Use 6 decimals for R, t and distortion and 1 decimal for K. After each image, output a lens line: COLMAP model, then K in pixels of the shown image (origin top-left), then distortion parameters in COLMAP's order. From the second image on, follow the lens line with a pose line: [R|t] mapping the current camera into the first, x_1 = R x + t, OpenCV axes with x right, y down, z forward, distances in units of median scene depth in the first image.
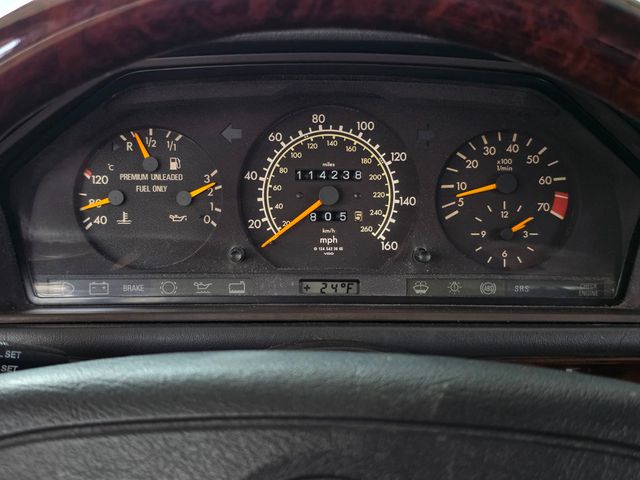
lens RADIAL K [[873.4, 0, 320.0], [0, 873.4, 240.0], [0, 0, 1]] dist [0.079132, -0.138555]
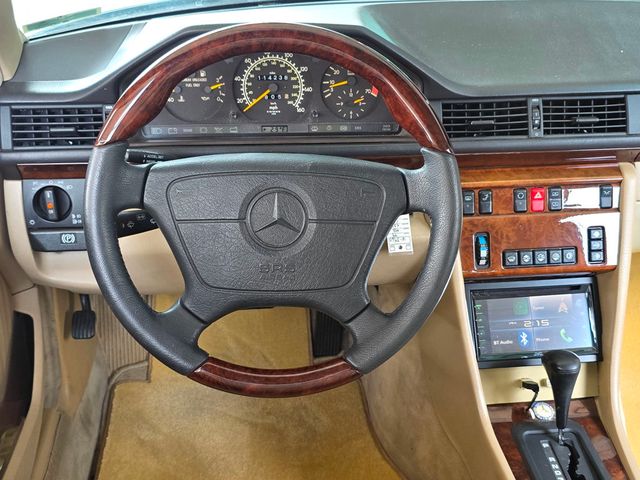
lens RADIAL K [[764.8, 0, 330.1], [0, 764.8, 239.2], [0, 0, 1]] dist [0.153276, -0.430382]
pose [[0.995725, -0.031451, 0.086843, -0.027685], [0.012467, 0.977401, 0.211026, -0.084597], [-0.091517, -0.209041, 0.973615, -1.011955]]
